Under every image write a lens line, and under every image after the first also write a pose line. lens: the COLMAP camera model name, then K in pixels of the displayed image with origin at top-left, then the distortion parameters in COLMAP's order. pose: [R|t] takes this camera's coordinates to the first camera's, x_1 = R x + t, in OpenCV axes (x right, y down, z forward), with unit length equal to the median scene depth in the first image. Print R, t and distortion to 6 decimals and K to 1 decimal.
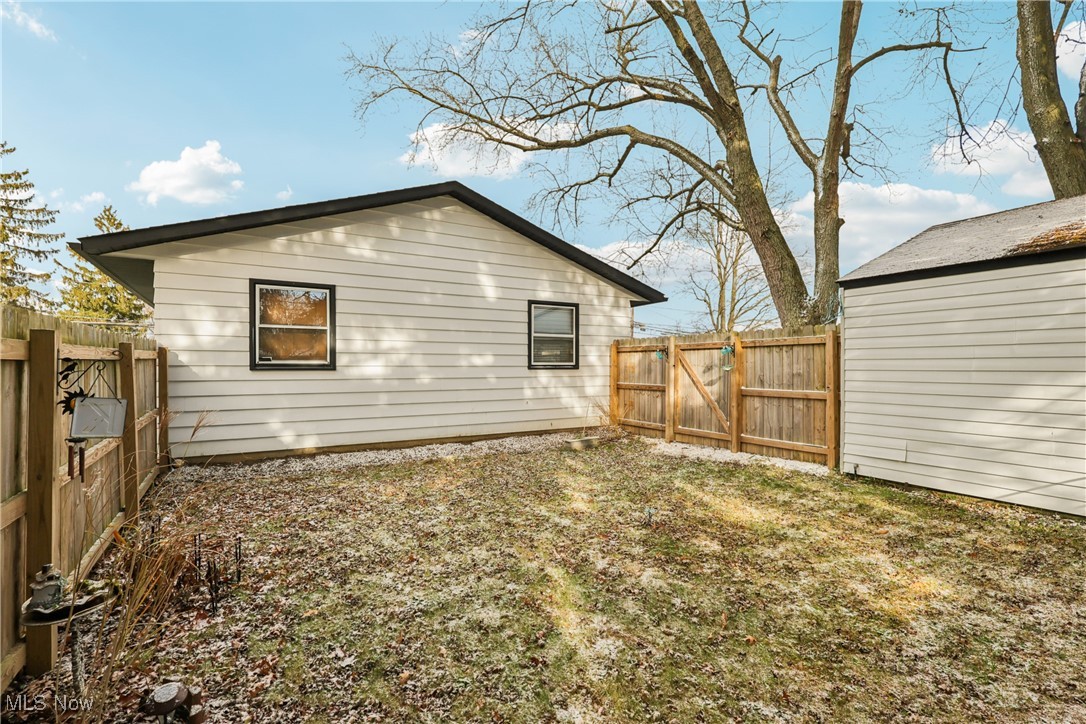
lens RADIAL K [[512.8, 0, 543.7], [0, 512.8, 371.5], [0, 0, 1]] dist [-0.005073, -0.000282]
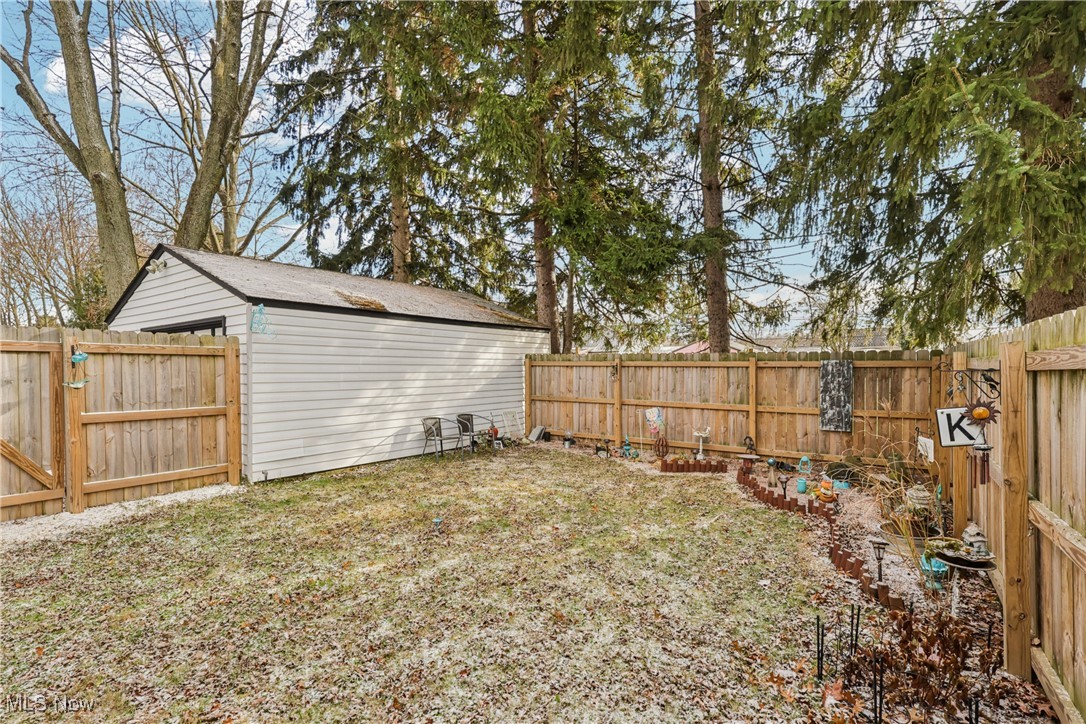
lens RADIAL K [[512.8, 0, 543.7], [0, 512.8, 371.5], [0, 0, 1]] dist [-0.005073, -0.000282]
pose [[-0.443548, 0.005761, 0.896232, -0.458968], [0.013739, 0.999906, 0.000372, -0.014065], [-0.896145, 0.012479, -0.443586, 0.712813]]
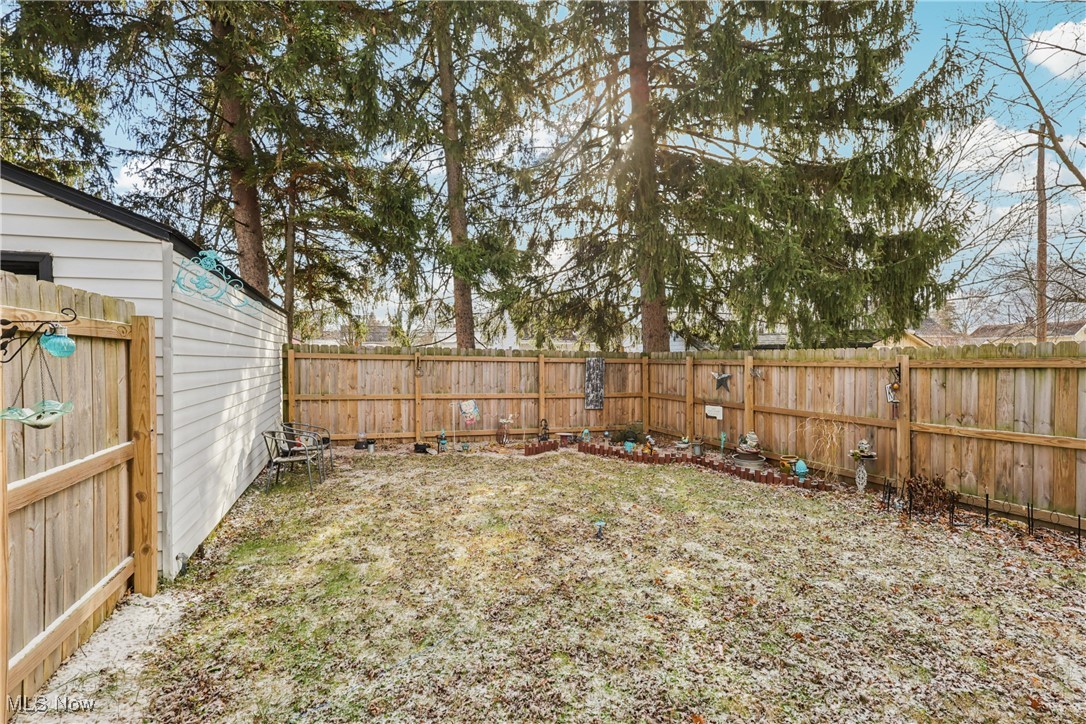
lens RADIAL K [[508.6, 0, 539.0], [0, 508.6, 355.7], [0, 0, 1]] dist [-0.001177, -0.000094]
pose [[-0.985138, 0.007634, 0.171594, 0.086195], [0.006785, 0.999962, -0.005535, -0.025416], [-0.171630, -0.004289, -0.985152, 1.121391]]
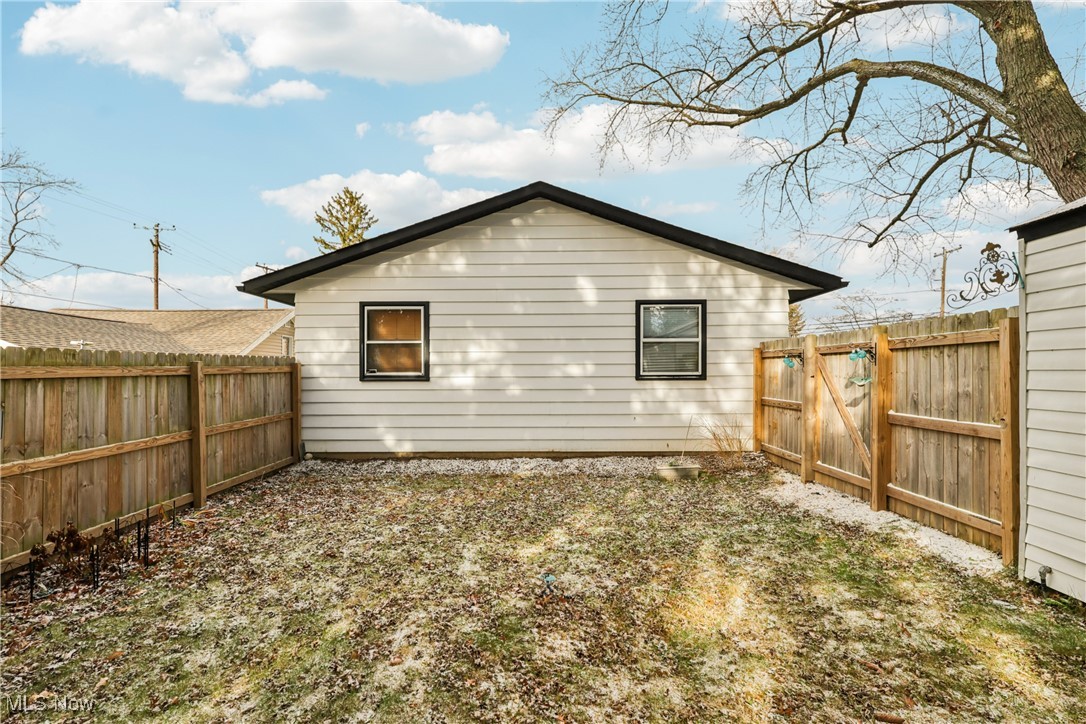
lens RADIAL K [[512.1, 0, 530.3], [0, 512.1, 374.7], [0, 0, 1]] dist [-0.000609, 0.000409]
pose [[0.847700, -0.000459, -0.530476, 0.328741], [-0.001789, 0.999991, -0.003725, -0.011932], [0.530474, 0.004107, 0.847692, 0.199028]]
